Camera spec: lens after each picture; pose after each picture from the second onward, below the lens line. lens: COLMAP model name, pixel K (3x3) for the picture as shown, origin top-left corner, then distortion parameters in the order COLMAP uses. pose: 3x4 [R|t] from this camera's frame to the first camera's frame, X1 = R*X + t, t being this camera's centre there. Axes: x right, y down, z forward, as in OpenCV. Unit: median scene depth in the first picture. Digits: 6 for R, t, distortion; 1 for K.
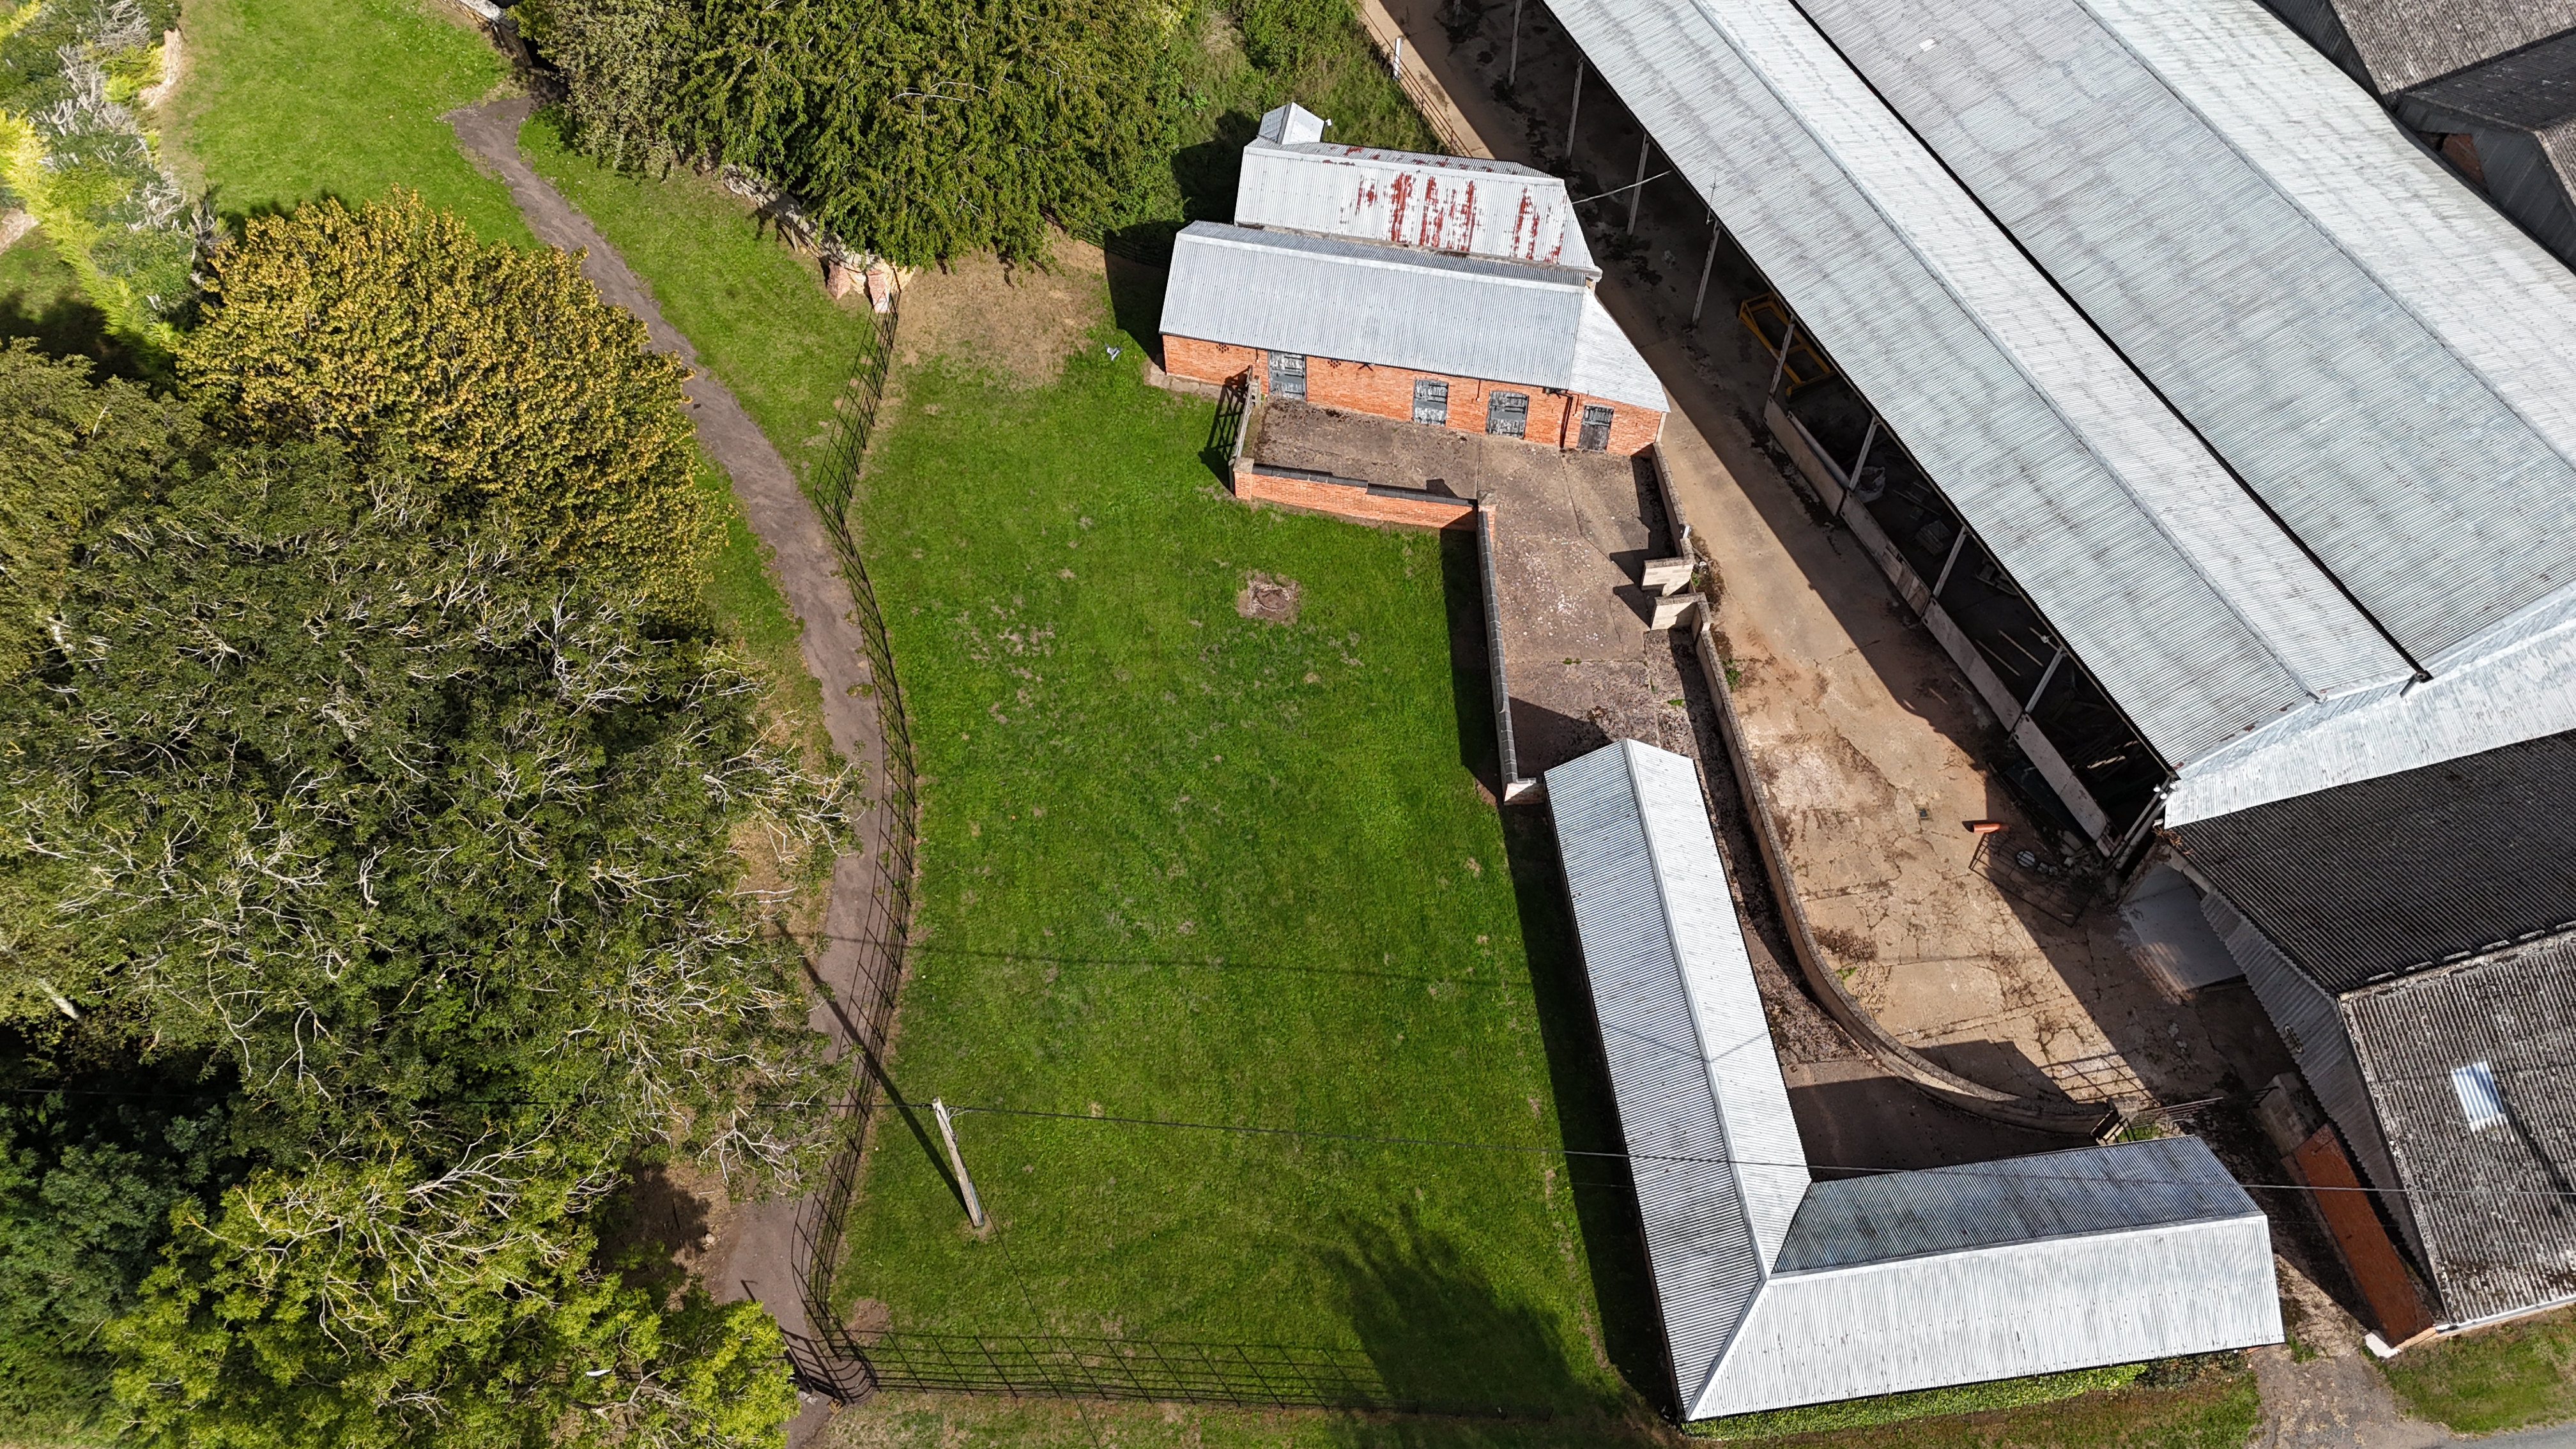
lens RADIAL K [[1839.9, 0, 1286.2], [0, 1839.9, 750.9], [0, 0, 1]] dist [0.108817, -0.258197]
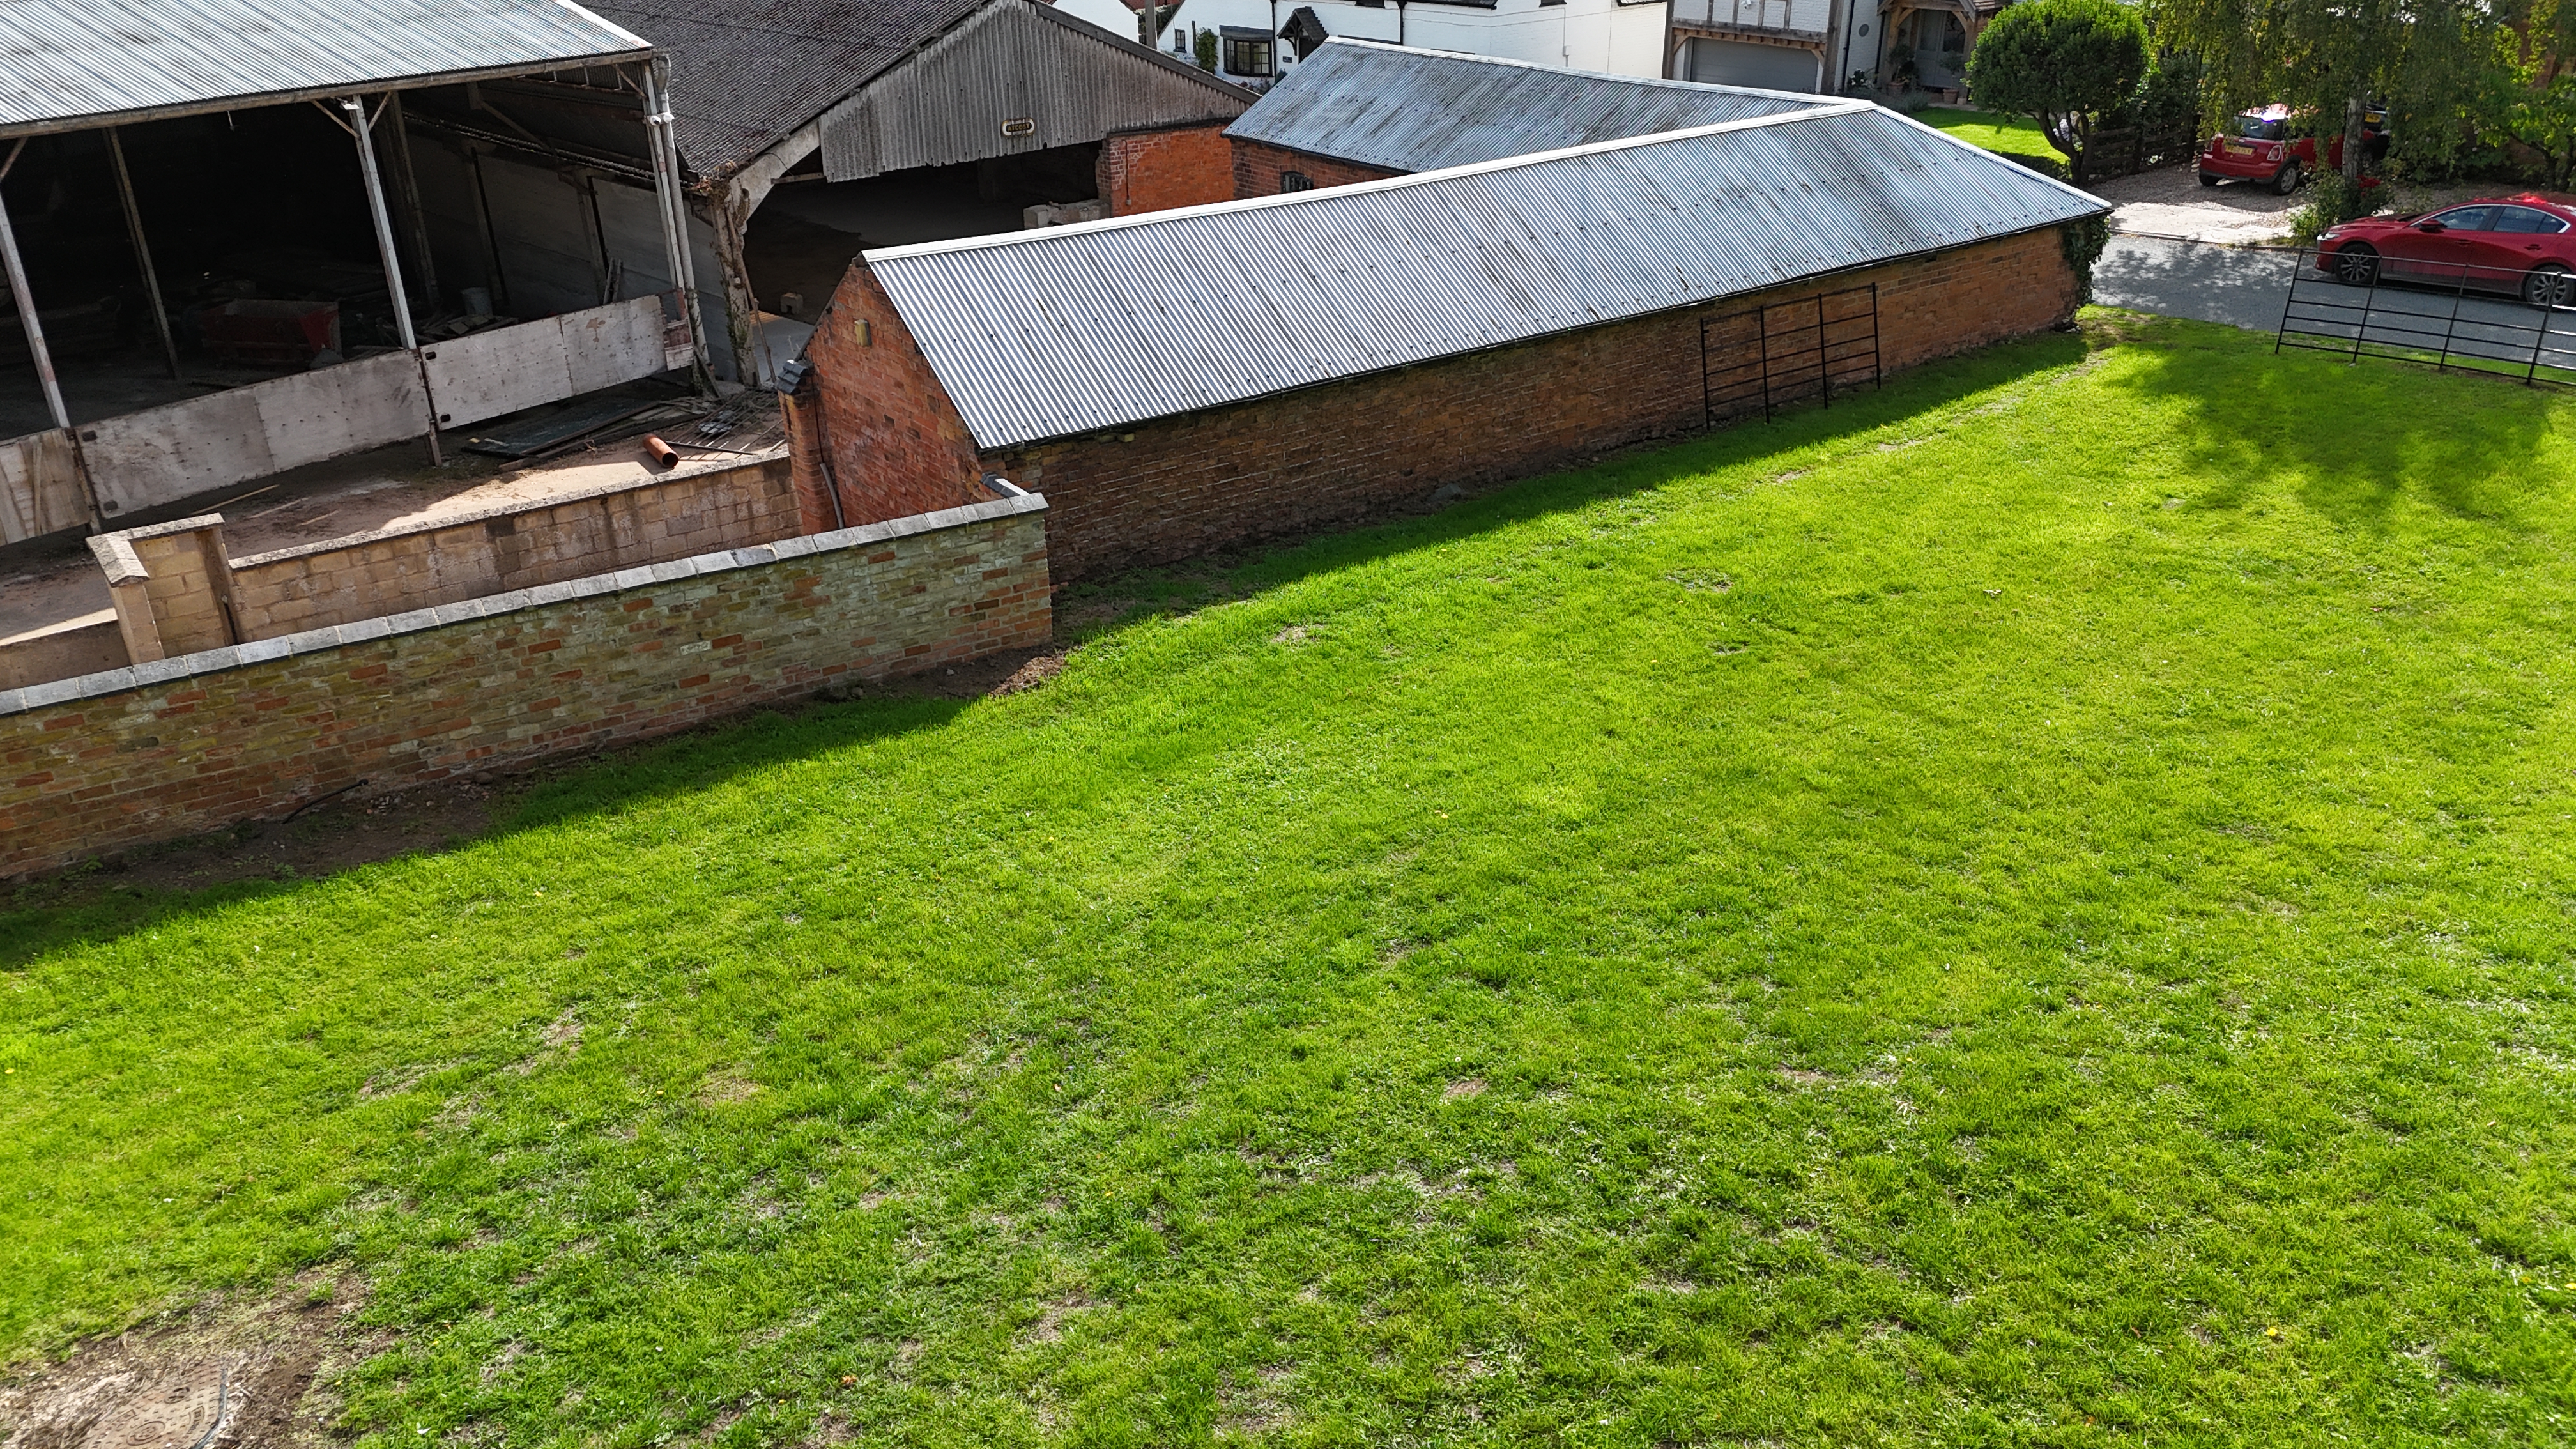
lens RADIAL K [[1891.1, 0, 1297.0], [0, 1891.1, 717.7], [0, 0, 1]] dist [0.089288, -0.103283]
pose [[-0.502524, -0.356296, 0.787733, -0.153362], [0.741858, 0.290189, 0.604514, -0.124125], [-0.443977, 0.888169, 0.118494, 0.901843]]
